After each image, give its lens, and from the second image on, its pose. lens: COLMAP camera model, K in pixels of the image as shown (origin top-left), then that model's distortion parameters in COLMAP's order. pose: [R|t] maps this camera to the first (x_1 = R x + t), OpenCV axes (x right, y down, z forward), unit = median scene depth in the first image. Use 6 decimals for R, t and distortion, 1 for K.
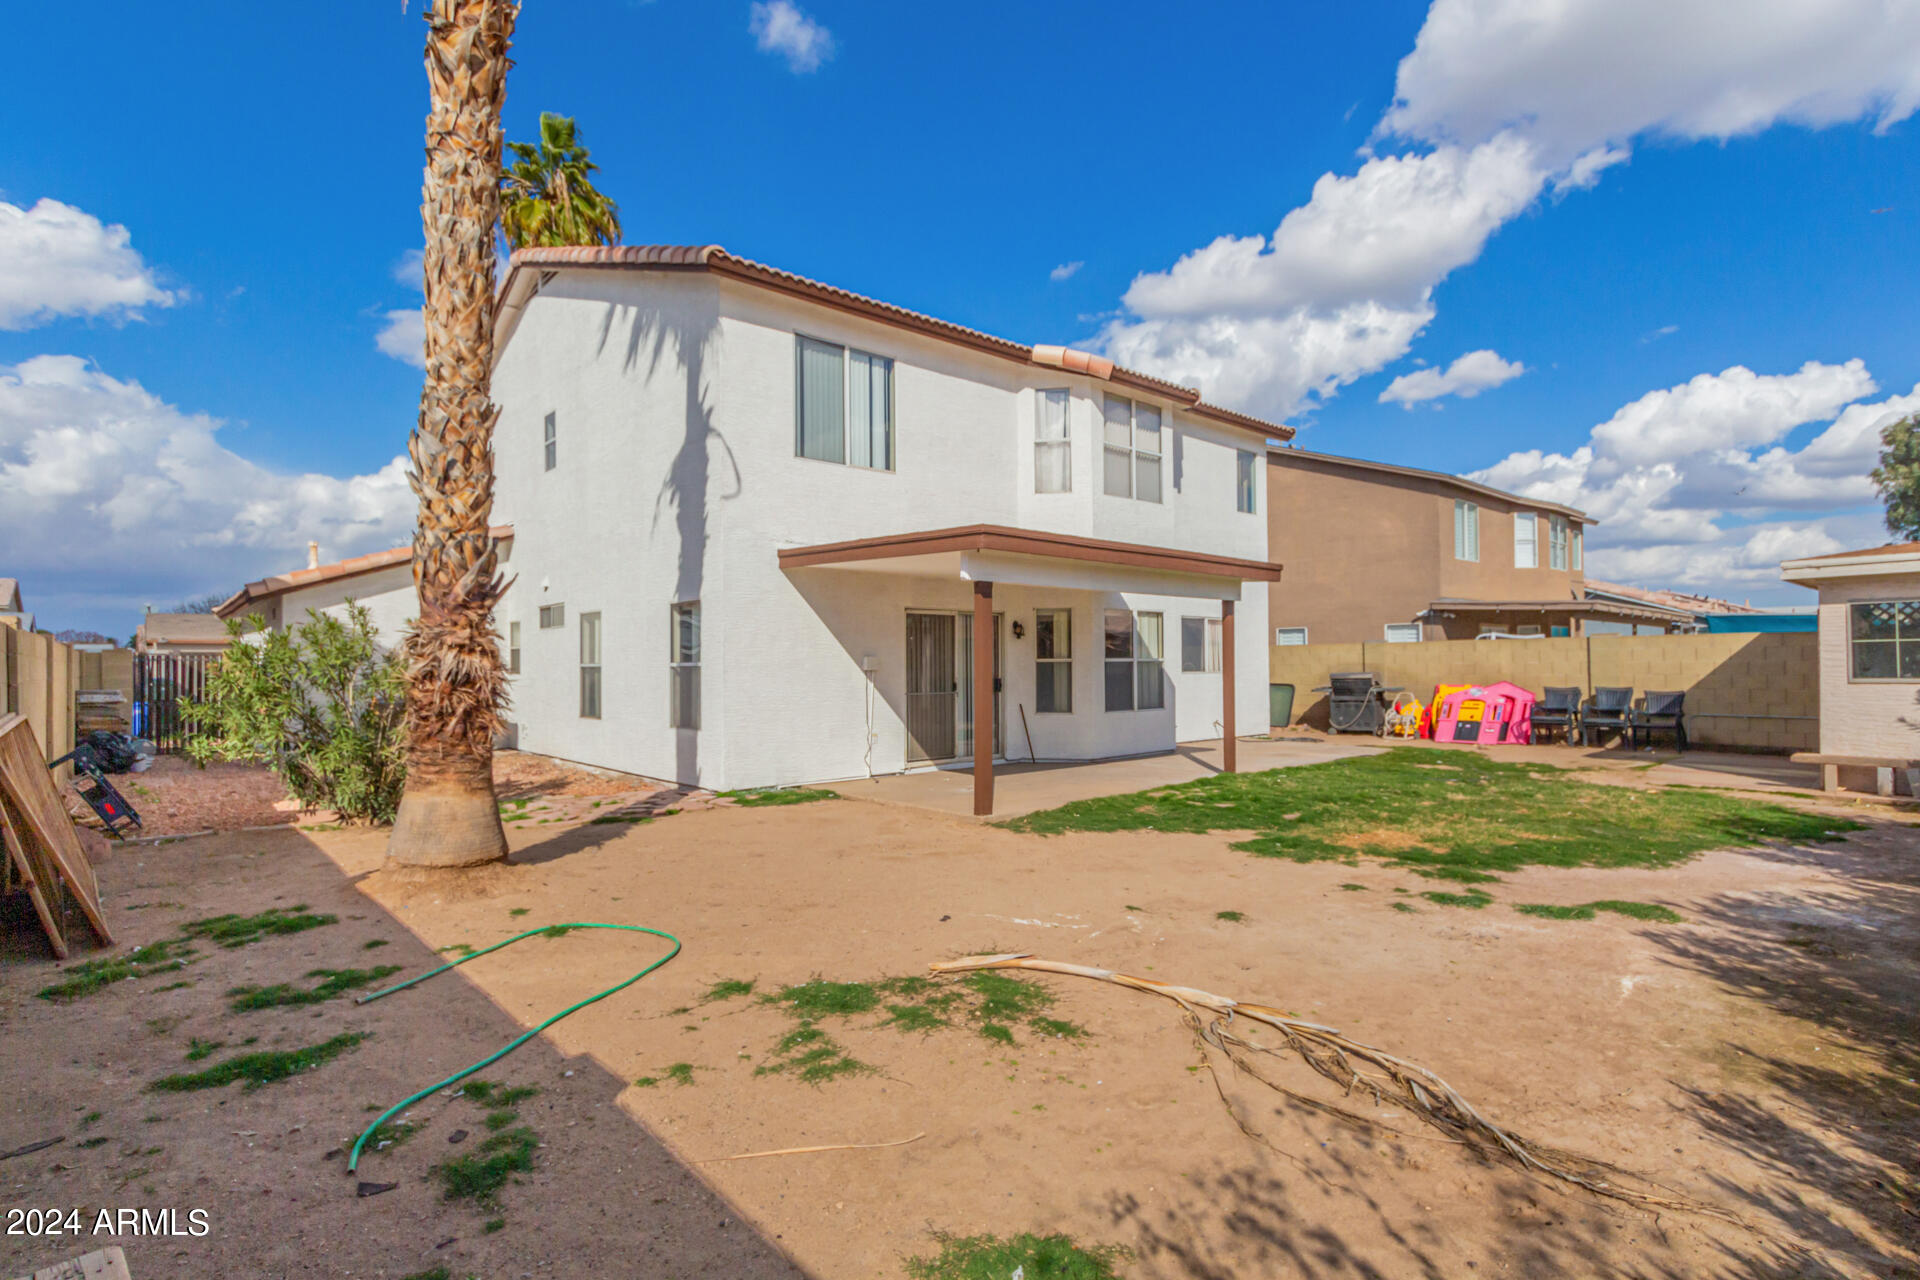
lens RADIAL K [[1046.4, 0, 960.0], [0, 1046.4, 640.0], [0, 0, 1]] dist [0.000105, 0.000079]
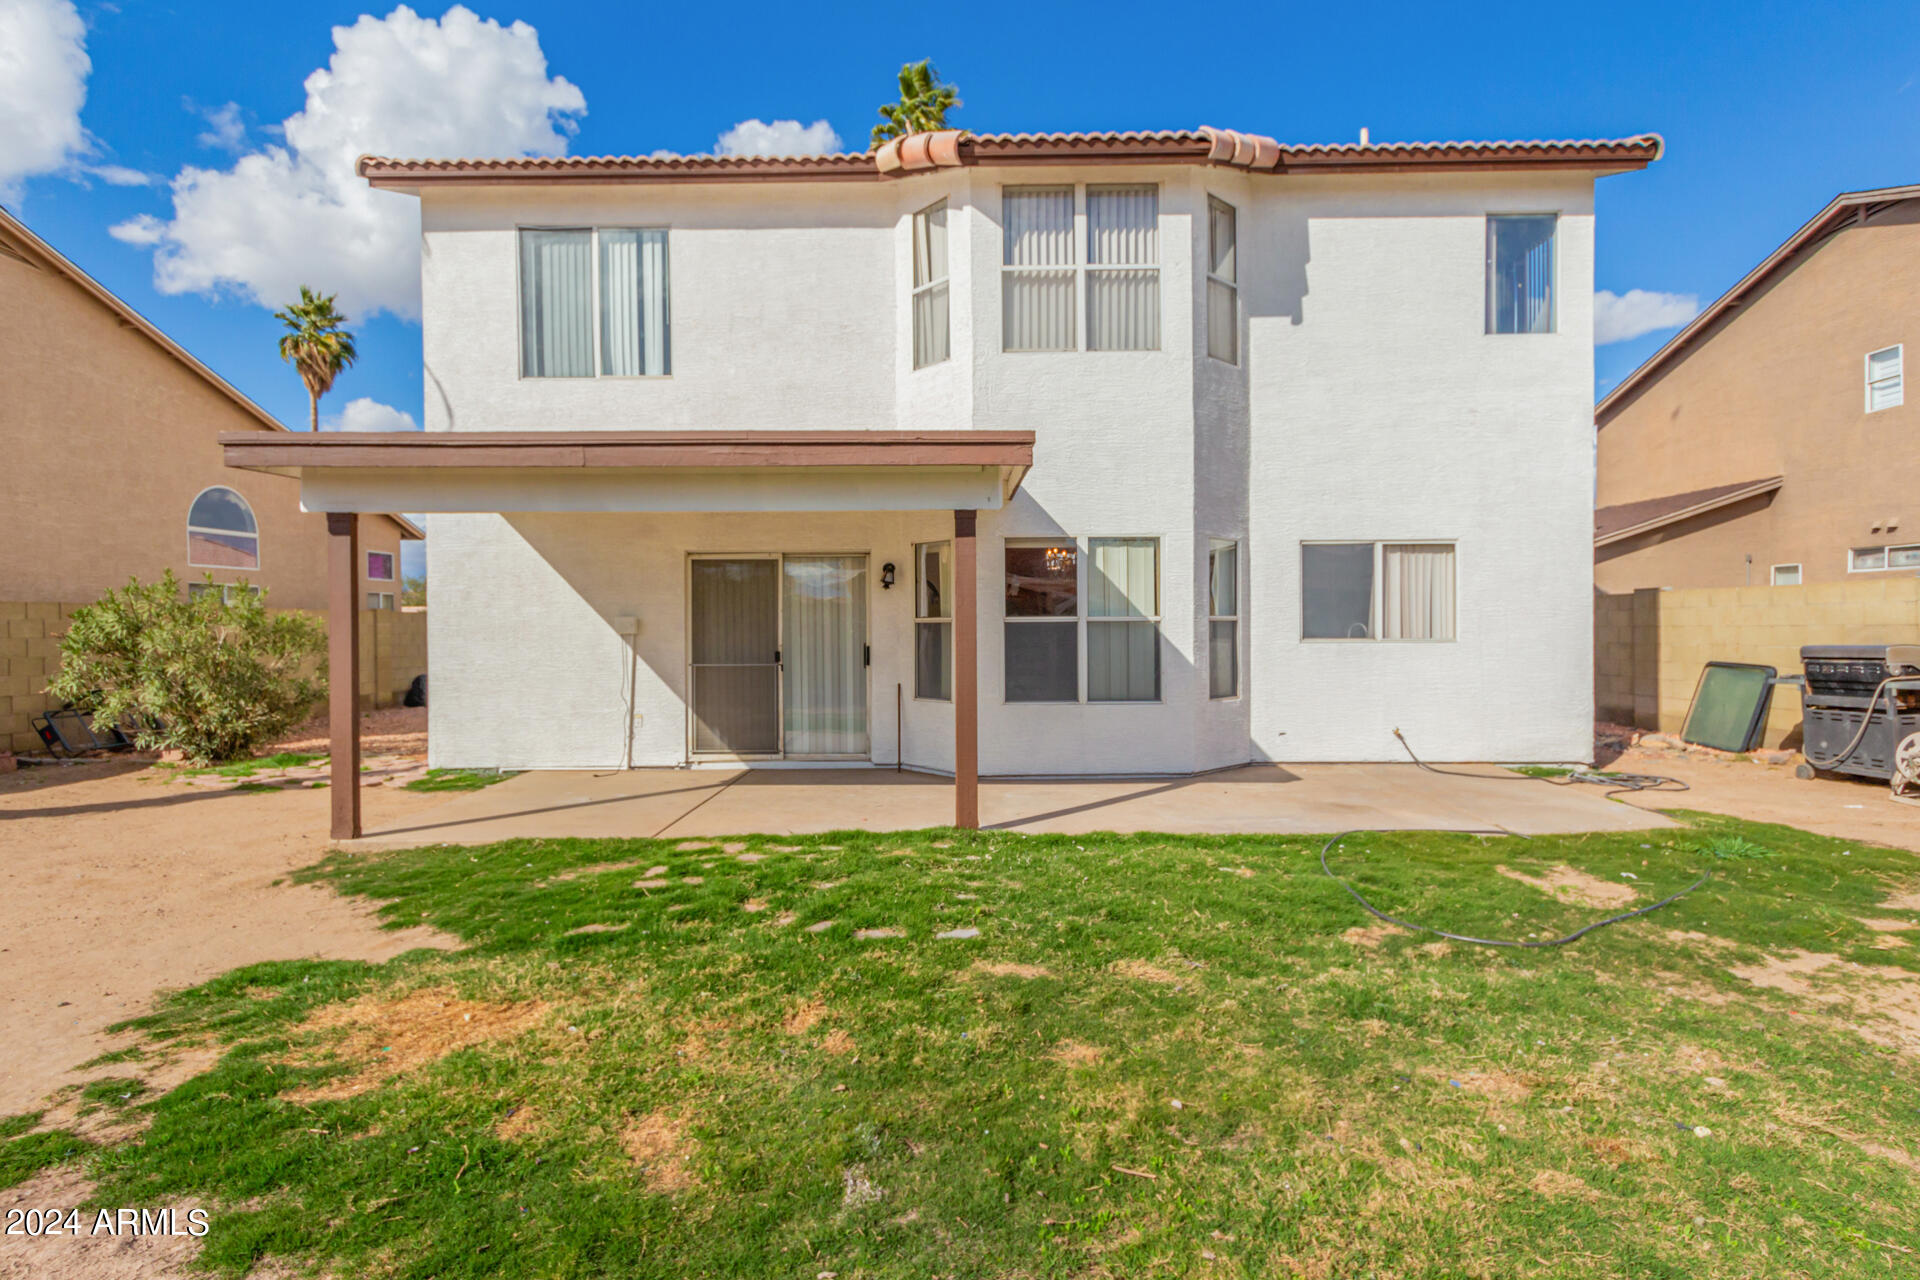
lens RADIAL K [[1016.8, 0, 960.0], [0, 1016.8, 629.6], [0, 0, 1]] dist [0.001583, 0.000380]
pose [[0.701740, 0.010631, -0.712354, 0.554890], [0.016596, 0.999373, 0.031263, 0.005786], [0.712240, -0.033761, 0.701124, 0.556627]]
